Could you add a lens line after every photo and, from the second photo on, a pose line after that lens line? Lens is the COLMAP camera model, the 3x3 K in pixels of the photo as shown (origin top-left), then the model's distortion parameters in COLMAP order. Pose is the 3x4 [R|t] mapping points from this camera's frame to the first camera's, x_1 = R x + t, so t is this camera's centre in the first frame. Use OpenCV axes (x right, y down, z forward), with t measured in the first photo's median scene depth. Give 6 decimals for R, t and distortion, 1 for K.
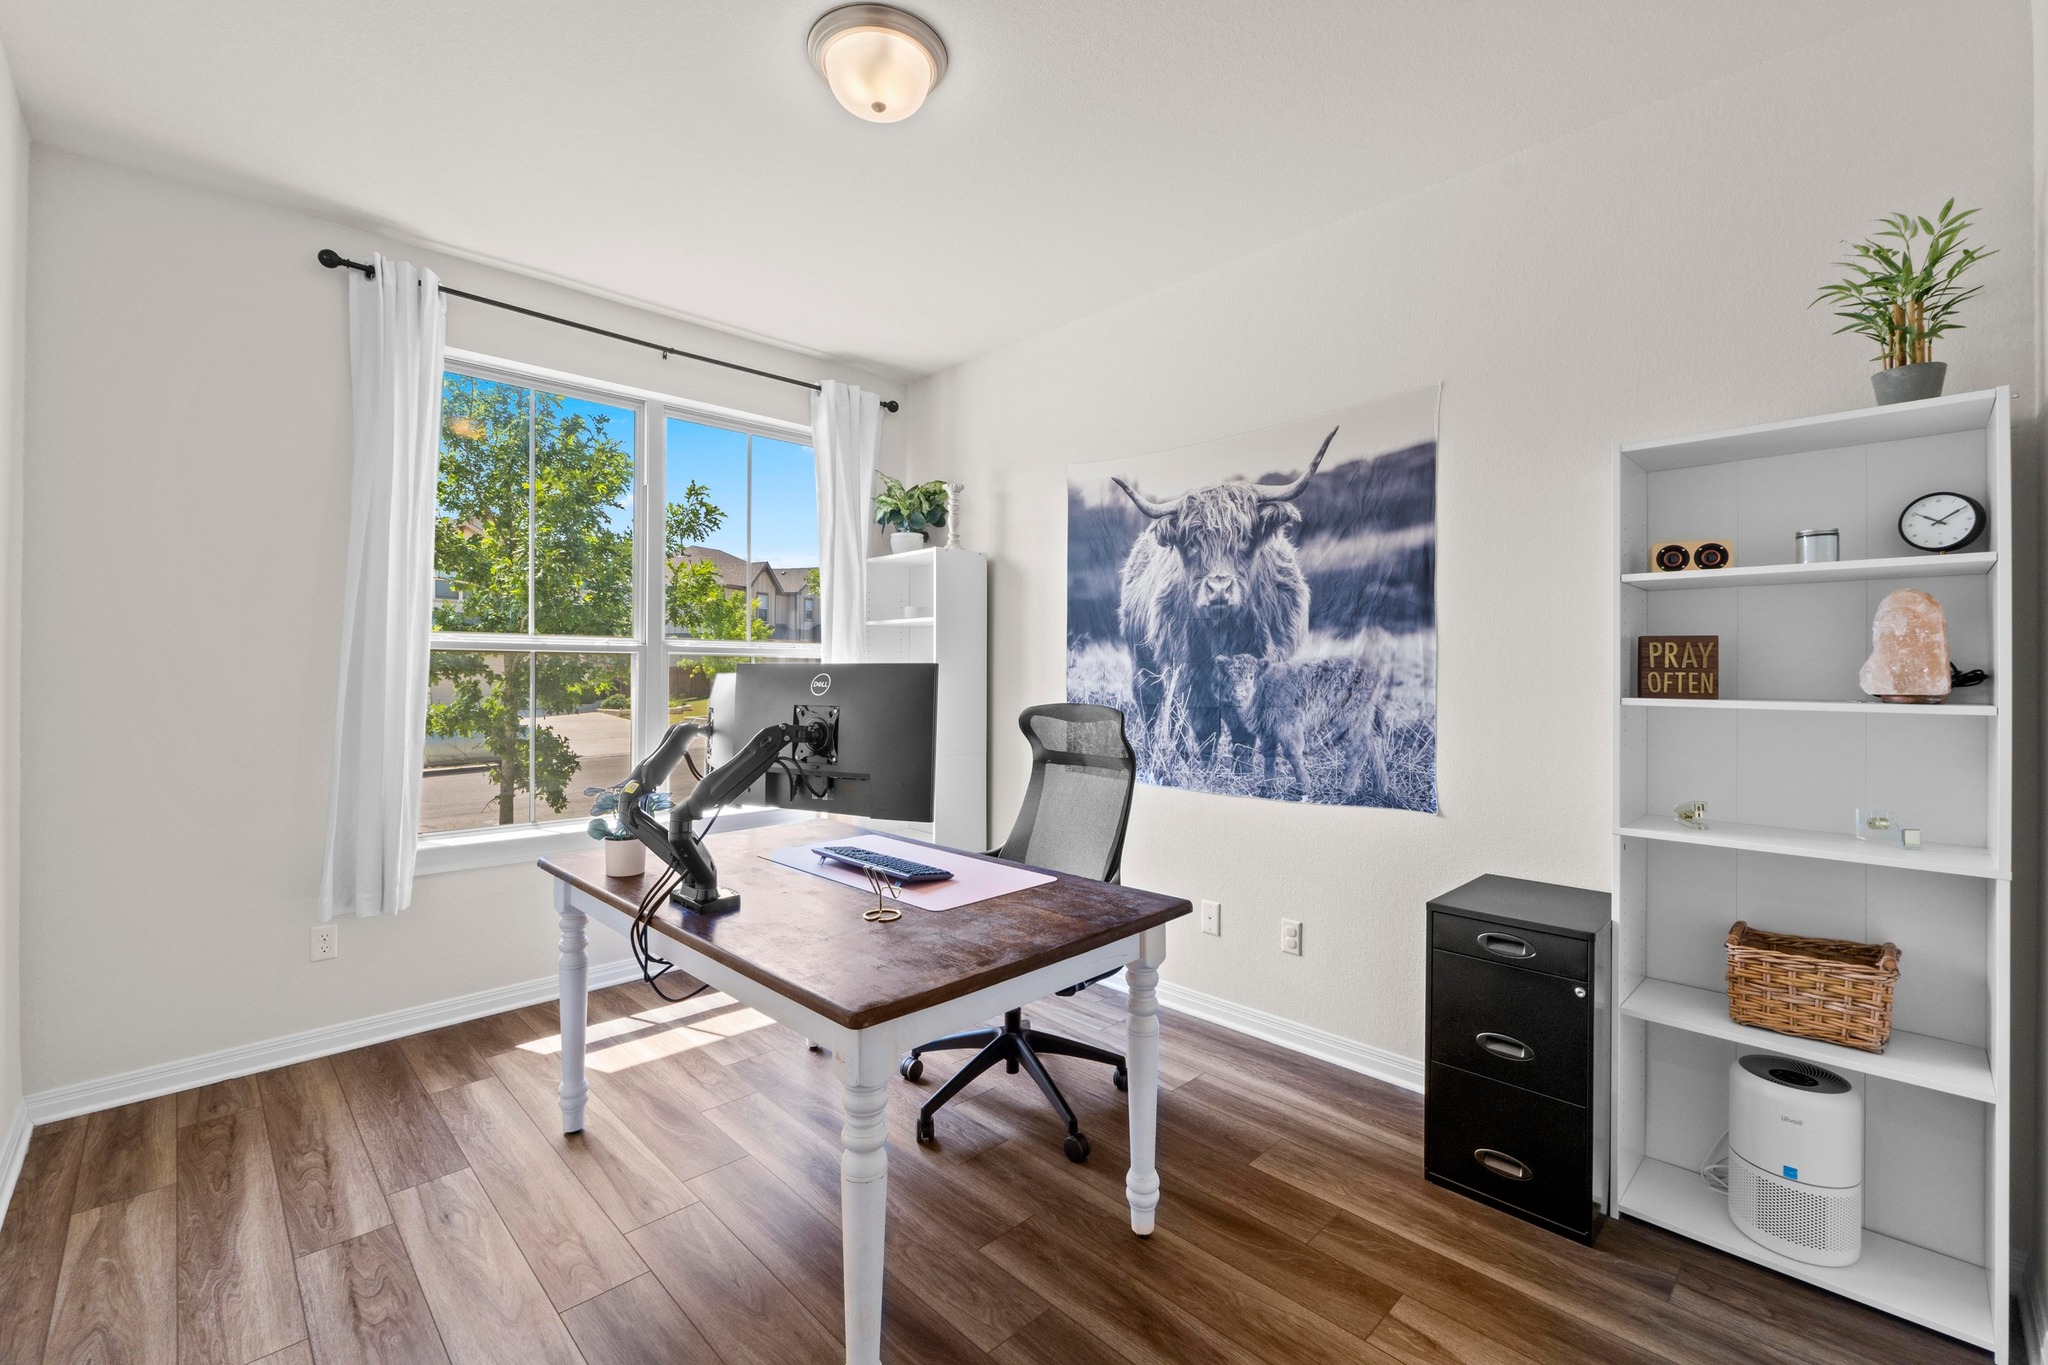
lens RADIAL K [[861.8, 0, 1015.9], [0, 861.8, 668.7], [0, 0, 1]] dist [-0.001732, -0.000115]
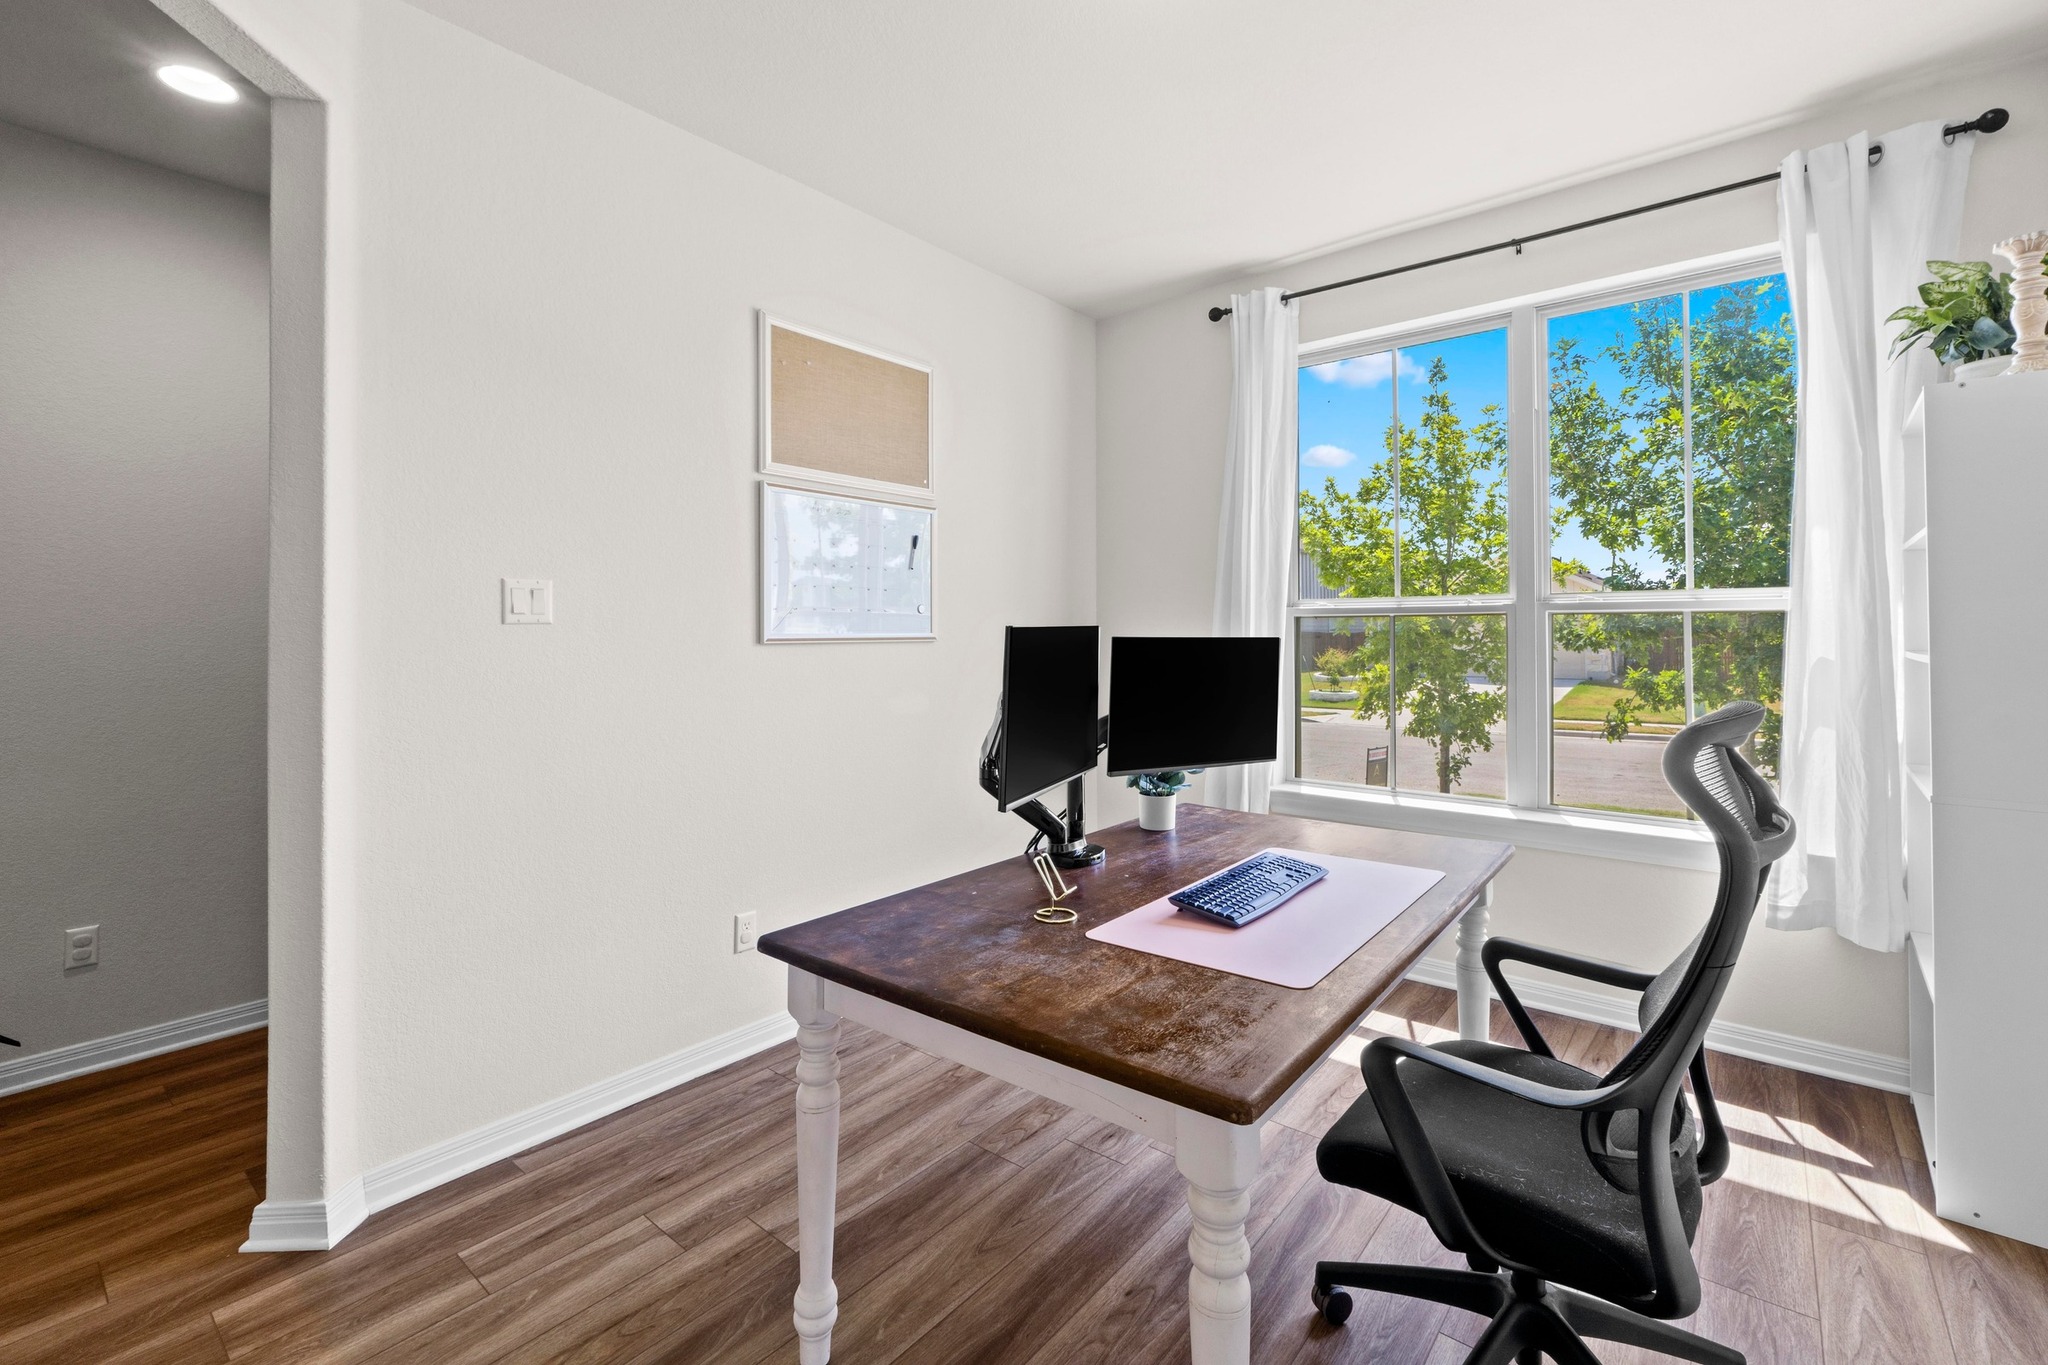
lens RADIAL K [[880.0, 0, 1018.7], [0, 880.0, 622.9], [0, 0, 1]] dist [-0.001134, -0.000111]
pose [[0.123708, -0.013716, -0.992224, 0.419147], [0.004473, 0.999902, -0.013264, 0.001096], [0.992309, -0.002798, 0.123757, 0.493085]]
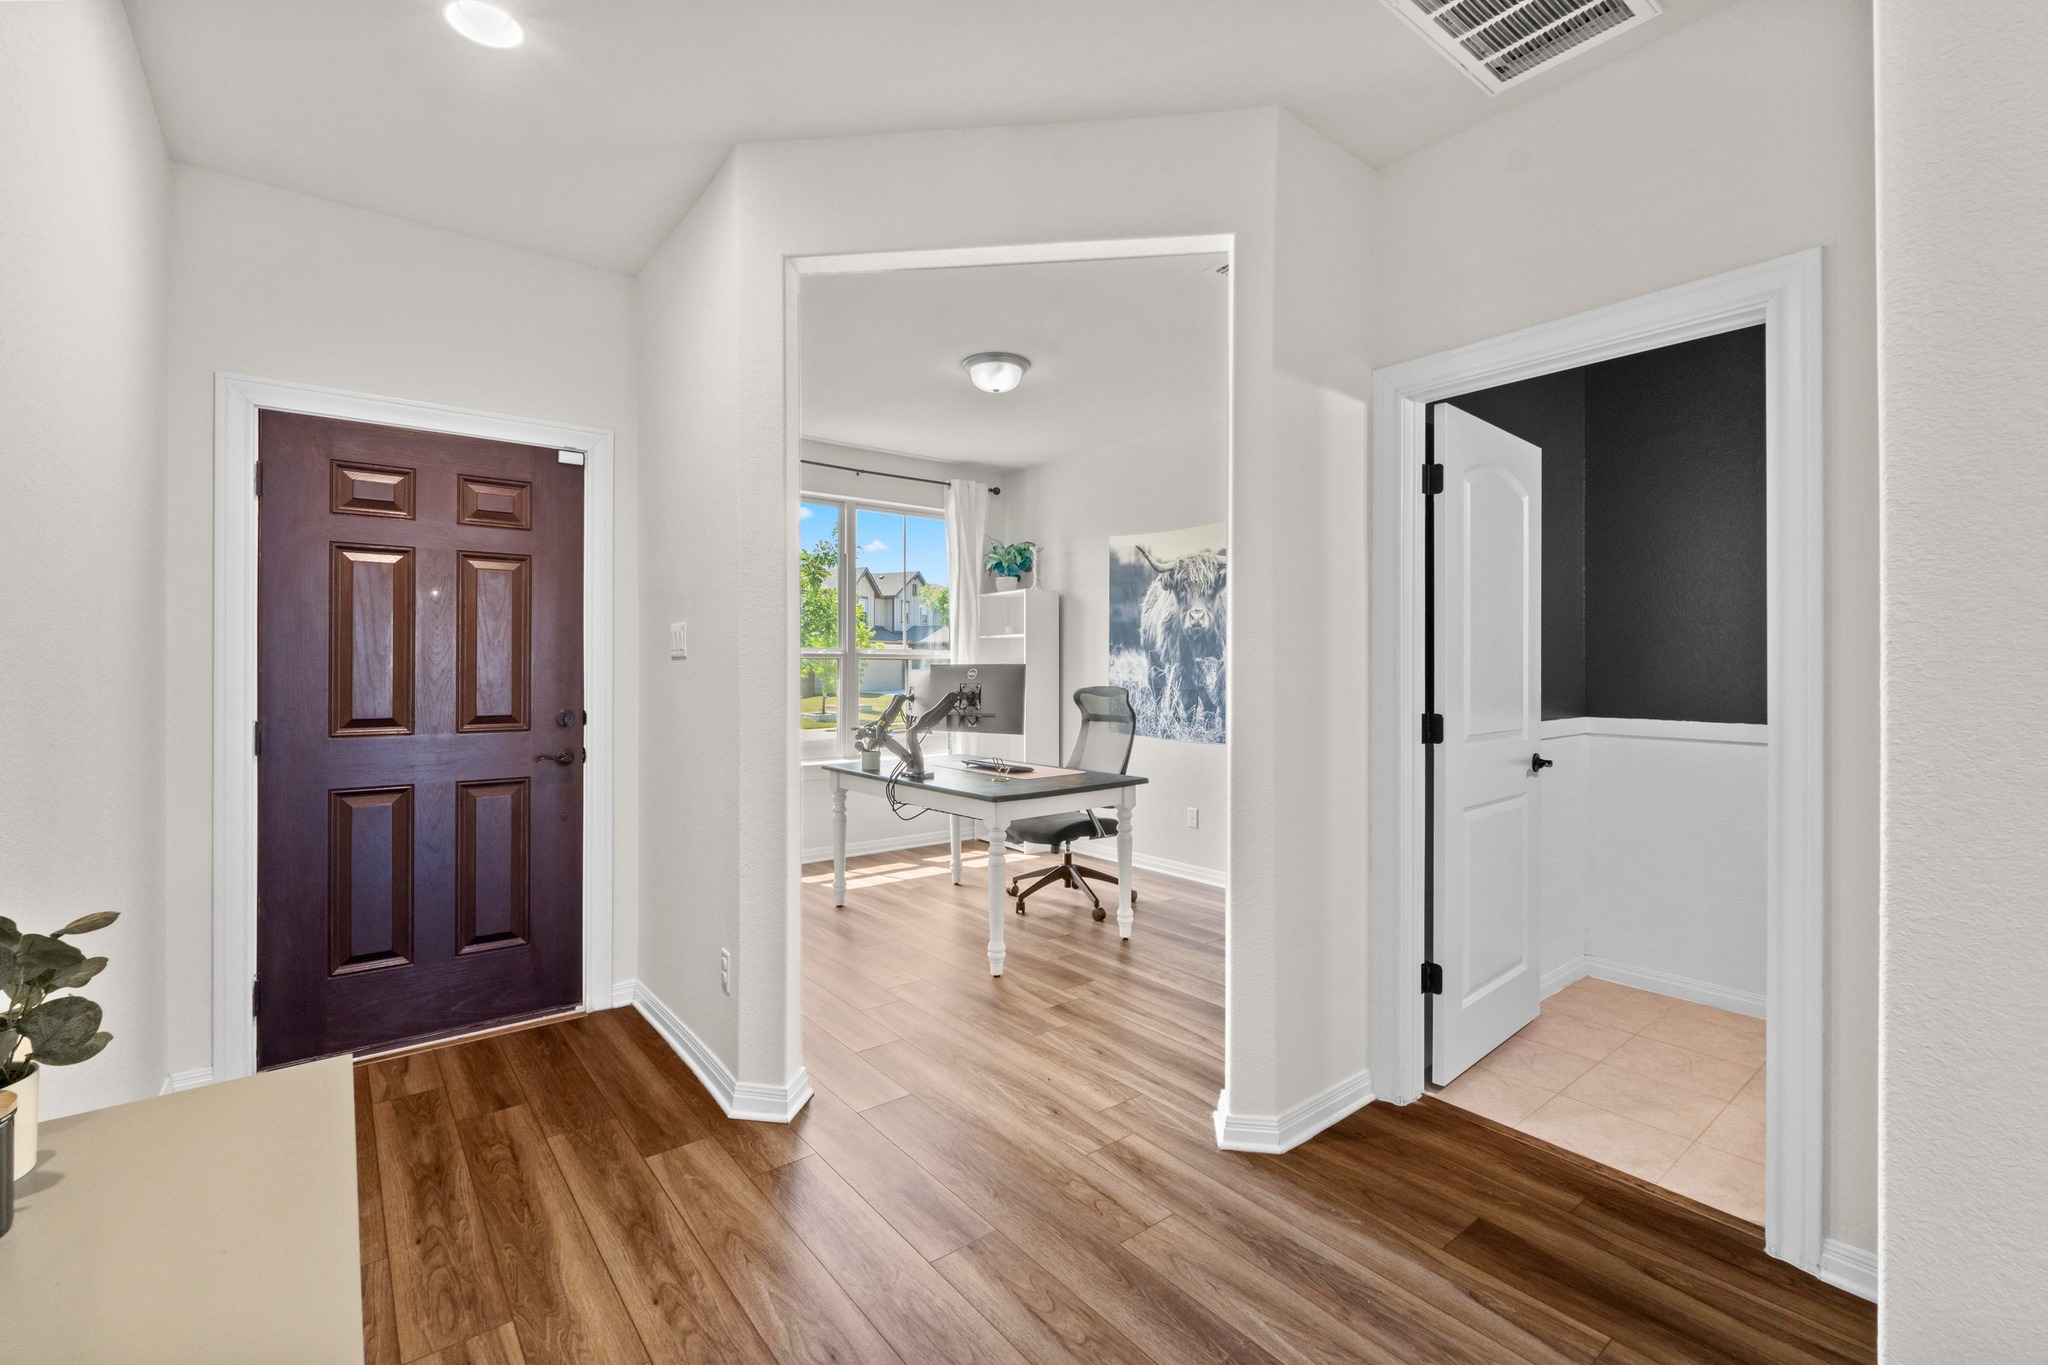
lens RADIAL K [[861.8, 0, 1015.9], [0, 861.8, 668.7], [0, 0, 1]] dist [-0.001732, -0.000115]
pose [[0.994327, -0.003872, -0.106297, 0.065953], [0.003929, 0.999992, 0.000327, 0.003168], [0.106295, -0.000743, 0.994334, -0.659286]]
